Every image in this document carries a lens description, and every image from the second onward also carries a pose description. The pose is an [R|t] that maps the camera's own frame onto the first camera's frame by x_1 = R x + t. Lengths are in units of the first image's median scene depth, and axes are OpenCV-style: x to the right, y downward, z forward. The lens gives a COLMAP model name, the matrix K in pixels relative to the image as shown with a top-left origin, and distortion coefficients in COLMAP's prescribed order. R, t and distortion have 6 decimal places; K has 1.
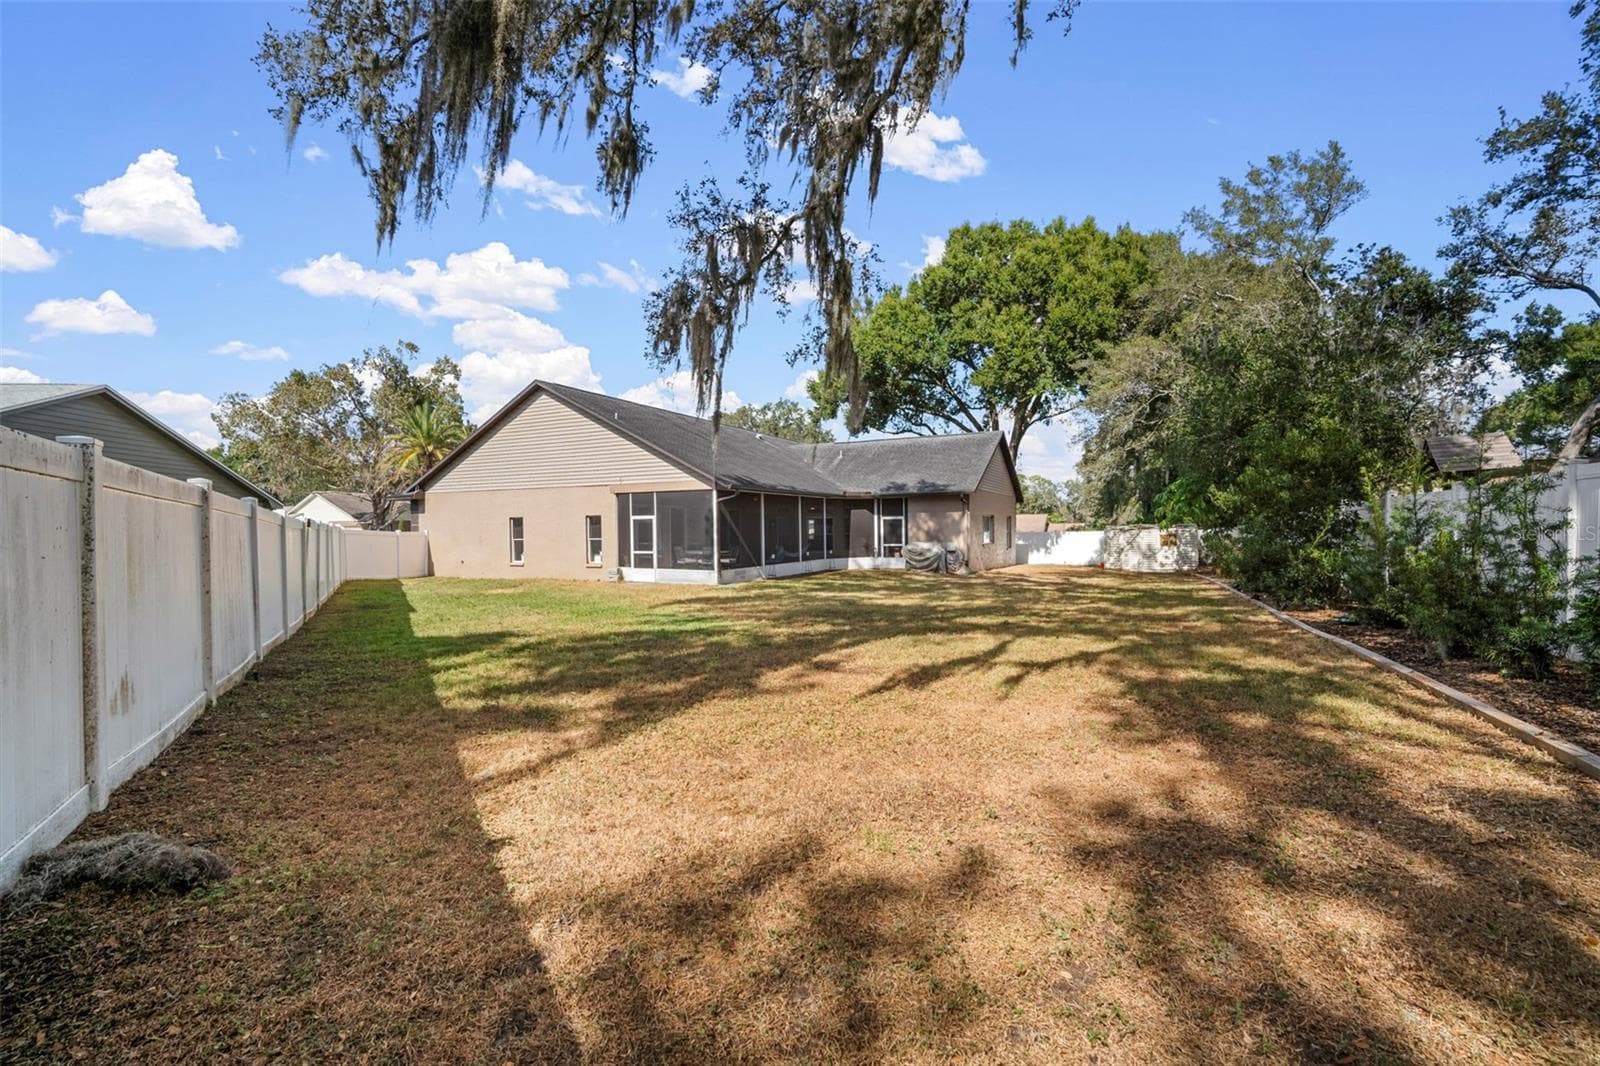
lens RADIAL K [[723.2, 0, 798.4], [0, 723.2, 538.3], [0, 0, 1]] dist [-0.001684, -0.000180]
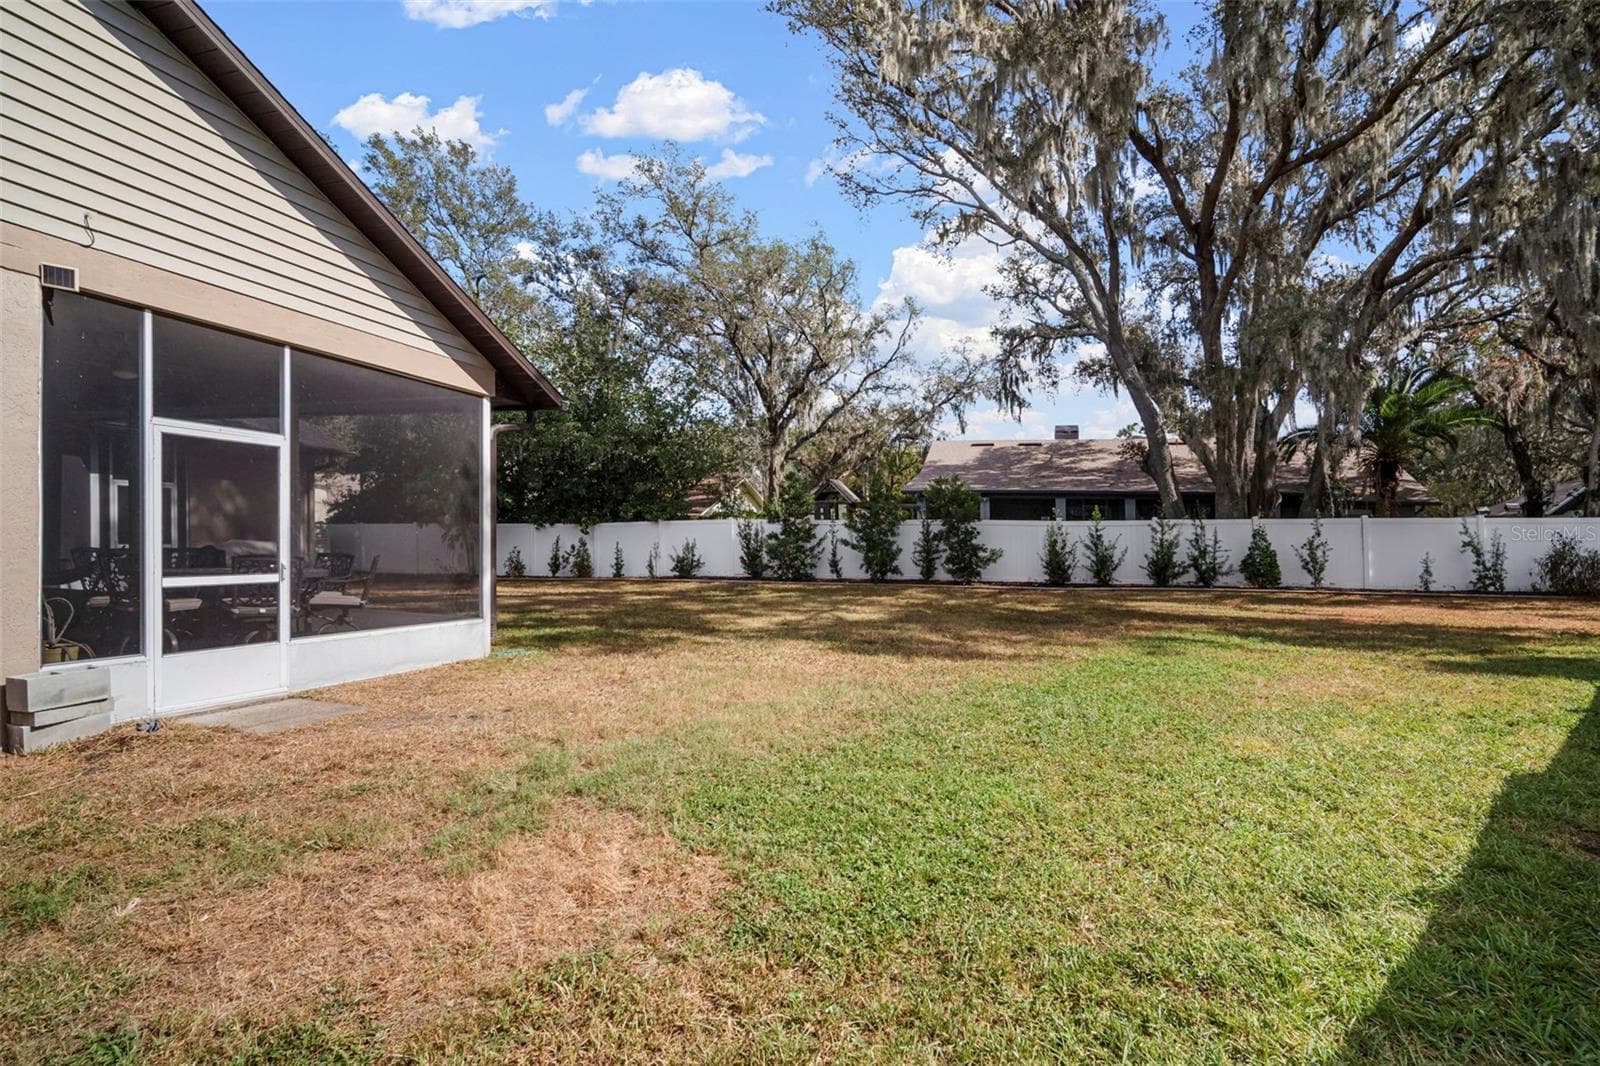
lens RADIAL K [[723.2, 0, 798.4], [0, 723.2, 538.3], [0, 0, 1]] dist [-0.001684, -0.000180]
pose [[-0.134219, 0.002111, 0.990949, -0.375852], [-0.008053, 0.999962, -0.003221, 0.003787], [-0.990919, -0.008413, -0.134197, 0.669454]]
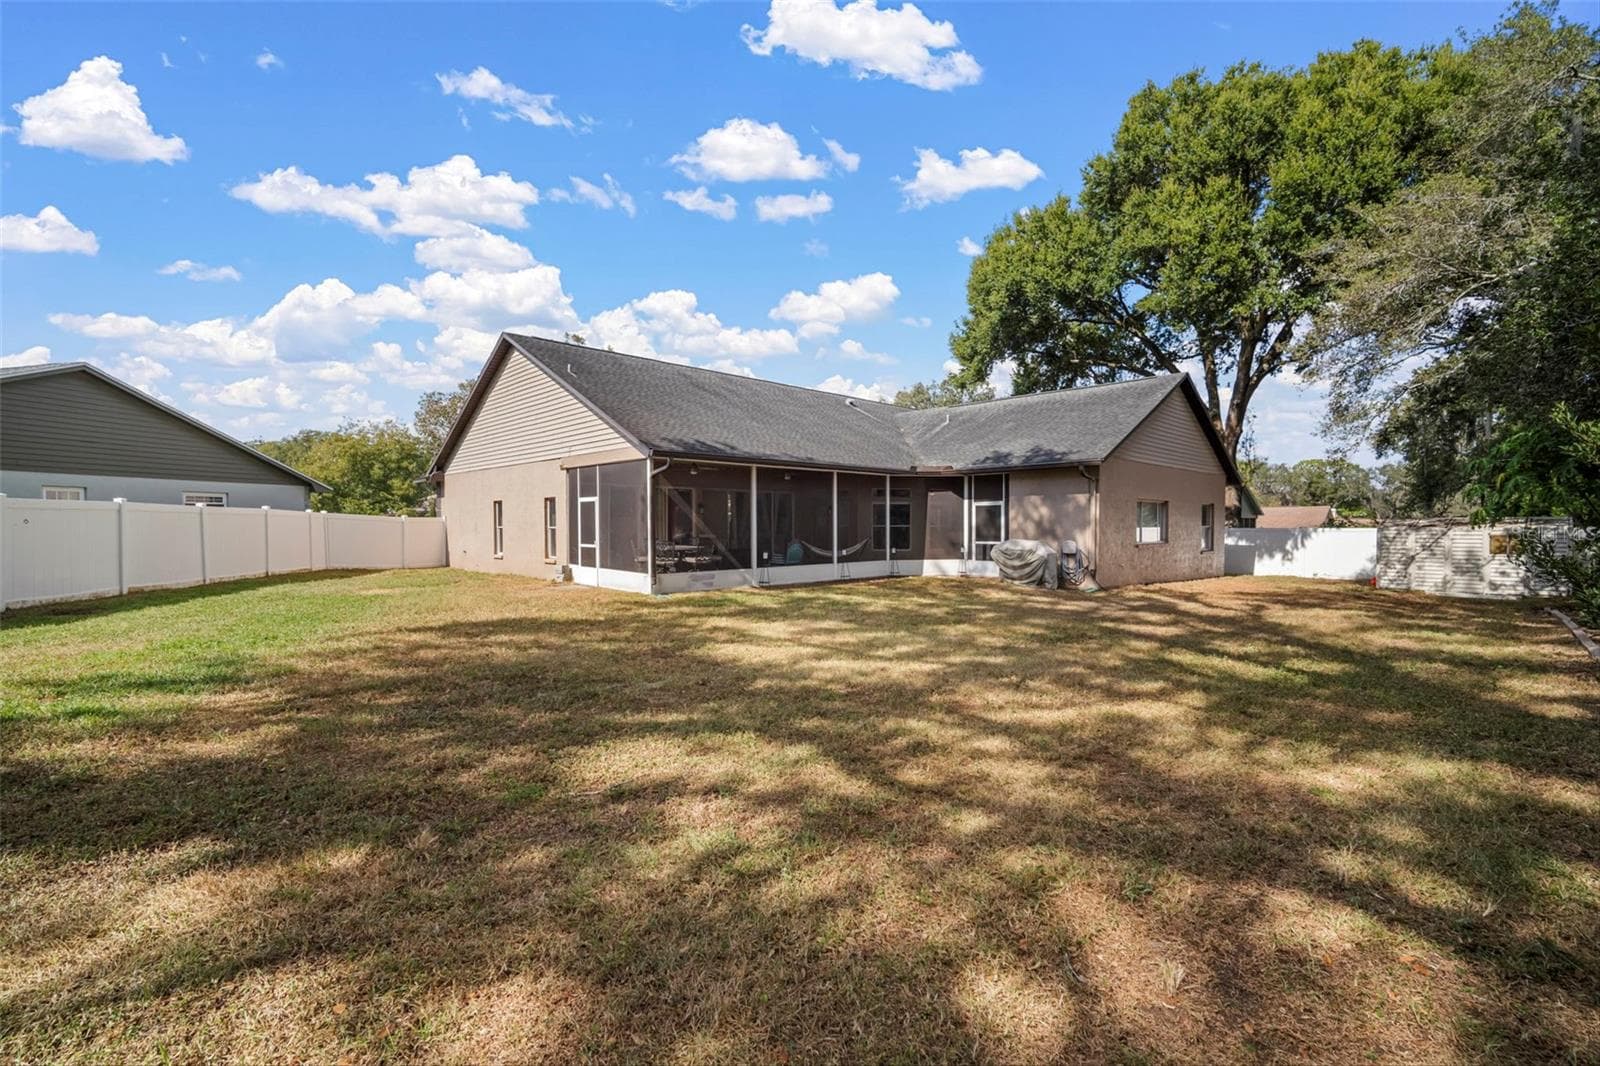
lens RADIAL K [[709.6, 0, 800.0], [0, 709.6, 533.0], [0, 0, 1]] dist [-0.000786, 0.000616]
pose [[0.940406, 0.015289, -0.339711, 0.191442], [-0.014981, 0.999882, 0.003530, 0.000321], [0.339725, 0.001770, 0.940523, 0.303774]]
